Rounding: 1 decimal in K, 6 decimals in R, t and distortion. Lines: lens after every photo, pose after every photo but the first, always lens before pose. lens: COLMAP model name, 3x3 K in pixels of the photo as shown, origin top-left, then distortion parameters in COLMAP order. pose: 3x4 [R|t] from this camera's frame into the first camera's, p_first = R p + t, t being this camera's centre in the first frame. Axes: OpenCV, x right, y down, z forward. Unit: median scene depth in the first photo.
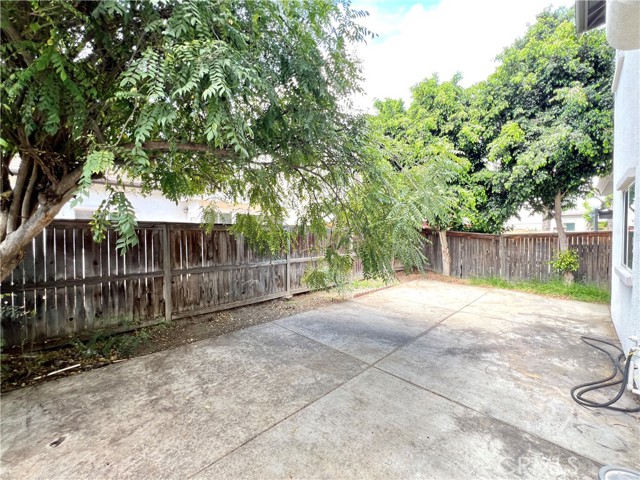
lens RADIAL K [[255.2, 0, 322.3], [0, 255.2, 238.9], [0, 0, 1]] dist [-0.001213, 0.000103]
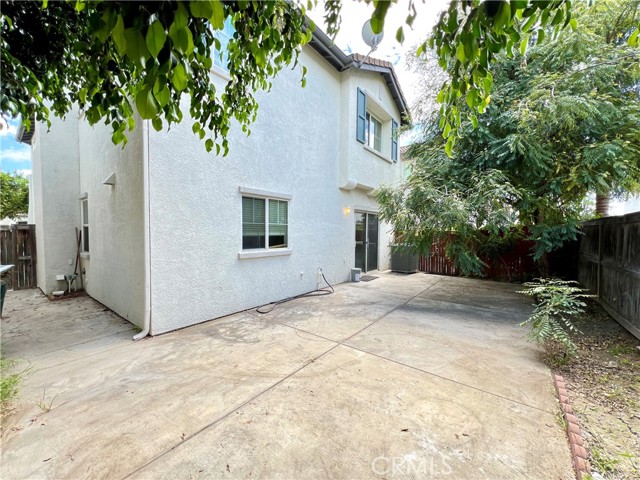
lens RADIAL K [[255.2, 0, 321.6], [0, 255.2, 241.2], [0, 0, 1]] dist [-0.001213, 0.000103]
pose [[-0.991100, 0.004202, -0.133053, 0.886882], [-0.002496, 0.998739, 0.050134, -0.015691], [0.133096, 0.050020, -0.989840, 2.162110]]
